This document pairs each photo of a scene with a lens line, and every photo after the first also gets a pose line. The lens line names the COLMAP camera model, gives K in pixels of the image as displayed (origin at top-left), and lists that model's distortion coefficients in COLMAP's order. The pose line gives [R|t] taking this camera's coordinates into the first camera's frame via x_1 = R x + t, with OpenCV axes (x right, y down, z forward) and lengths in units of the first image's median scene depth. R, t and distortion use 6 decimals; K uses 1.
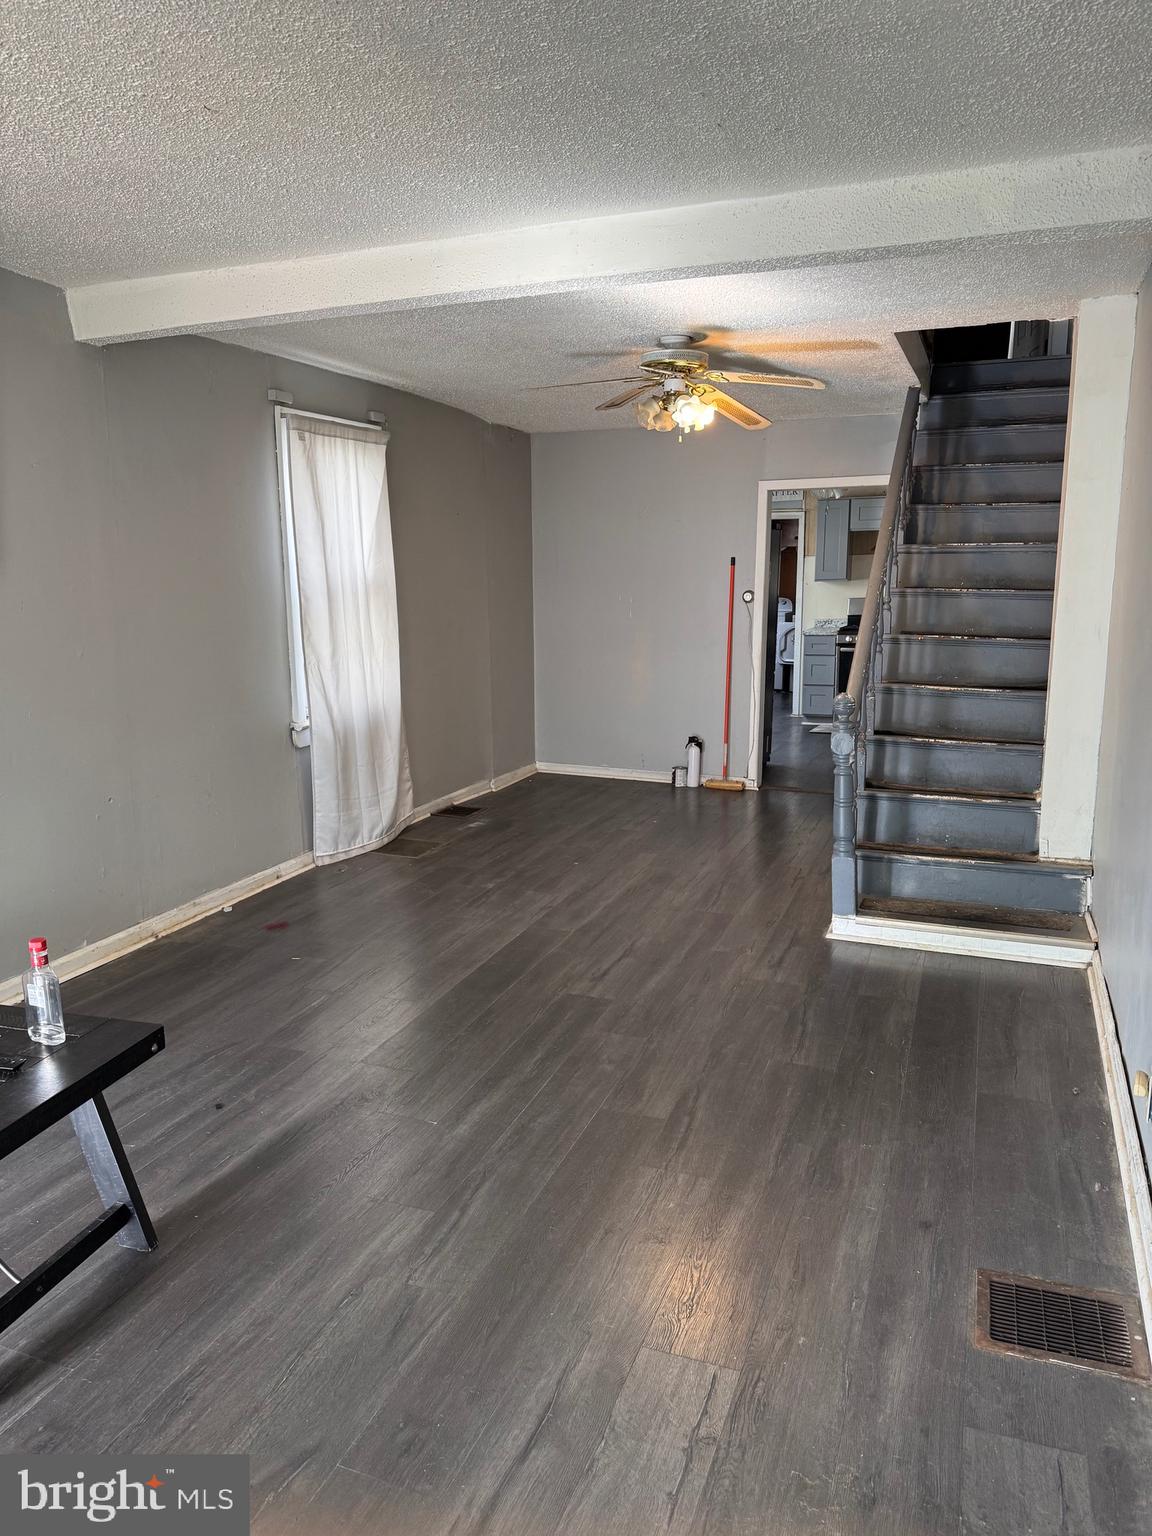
lens RADIAL K [[1083.6, 0, 579.6], [0, 1083.6, 773.6], [0, 0, 1]] dist [0.088392, -0.114503]
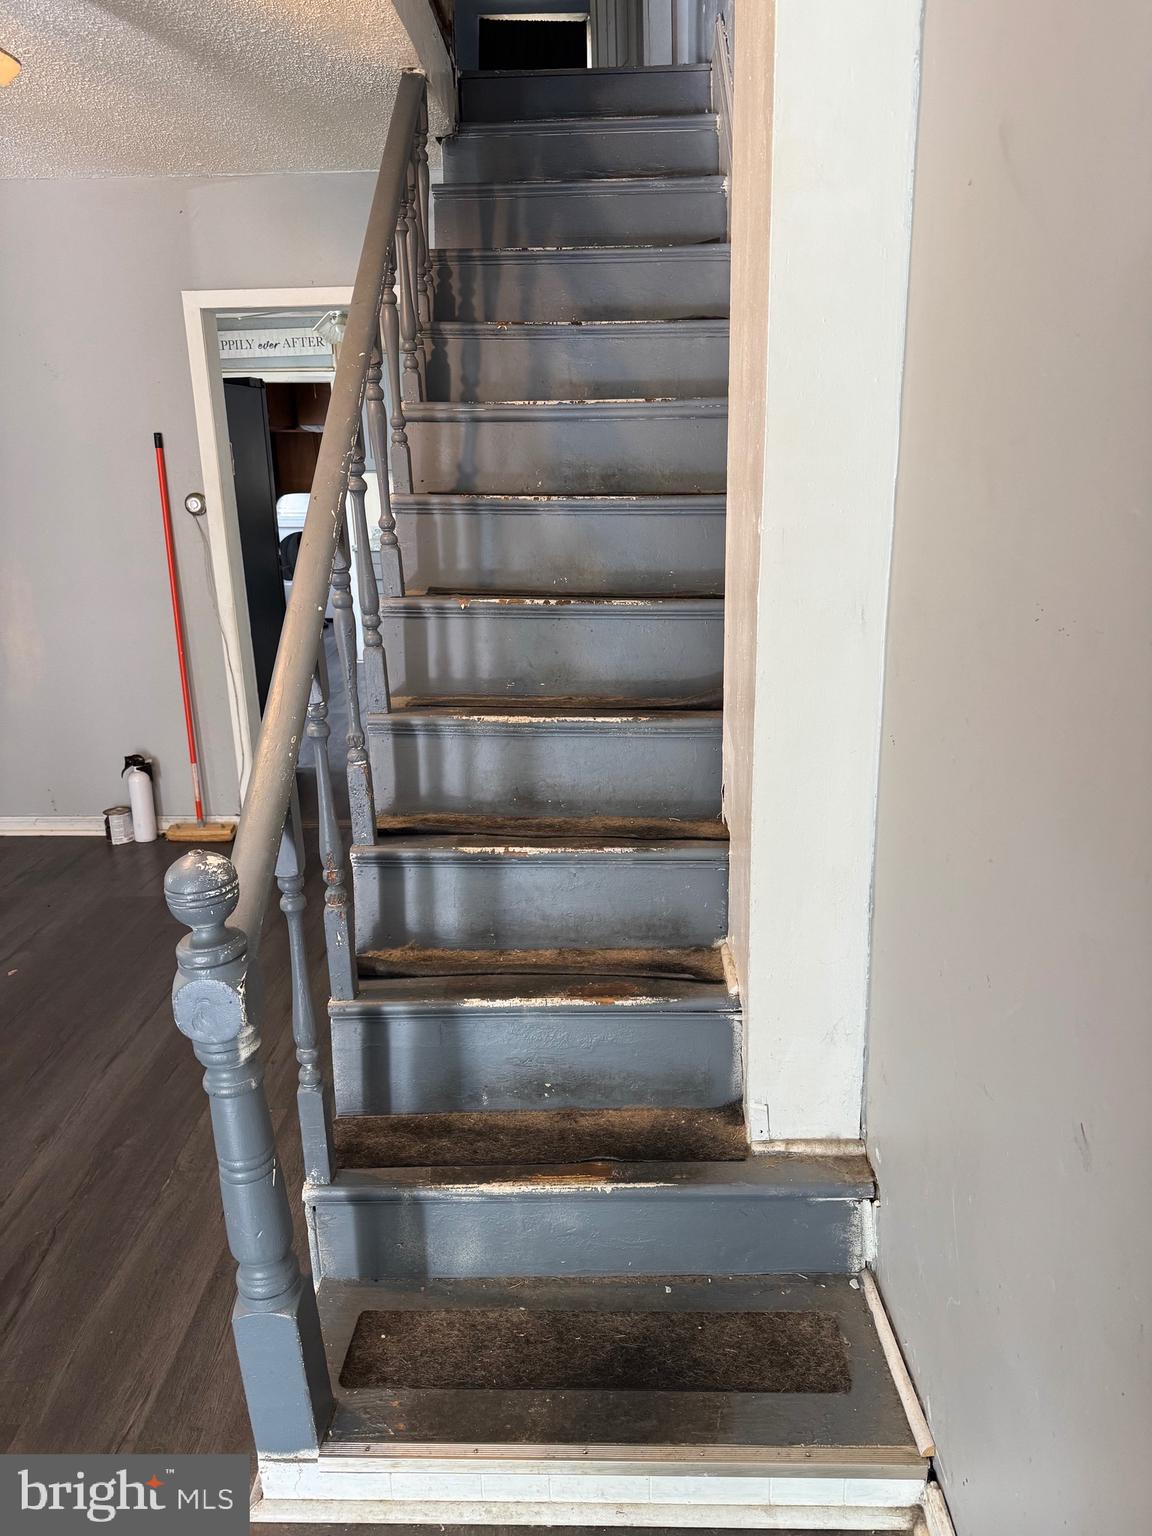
lens RADIAL K [[1083.6, 0, 579.6], [0, 1083.6, 773.6], [0, 0, 1]] dist [0.088392, -0.114503]
pose [[0.940889, -0.113240, 0.319224, 0.205445], [0.081429, 0.990441, 0.111337, -0.102429], [-0.328781, -0.078762, 0.941116, 0.548848]]
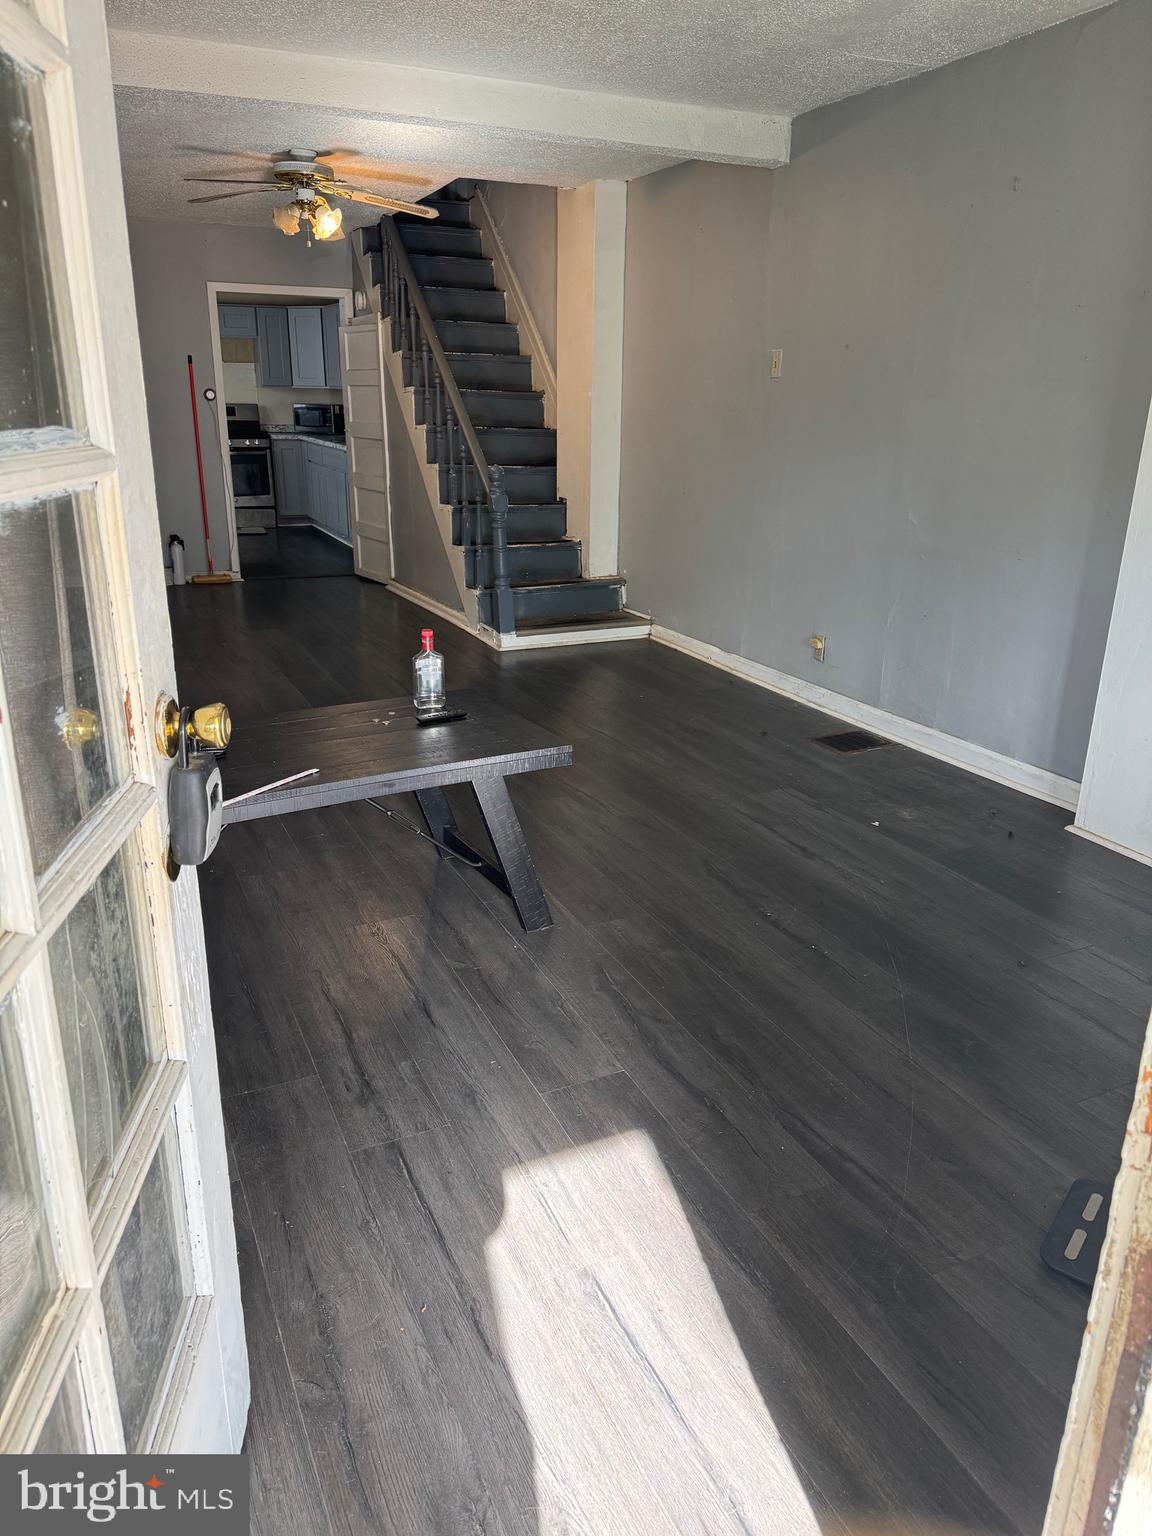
lens RADIAL K [[1083.6, 0, 579.6], [0, 1083.6, 773.6], [0, 0, 1]] dist [0.088392, -0.114503]
pose [[0.693234, -0.226110, 0.684325, -0.580728], [0.117411, 0.972258, 0.202308, 0.030016], [-0.711084, -0.059900, 0.700551, -0.042031]]
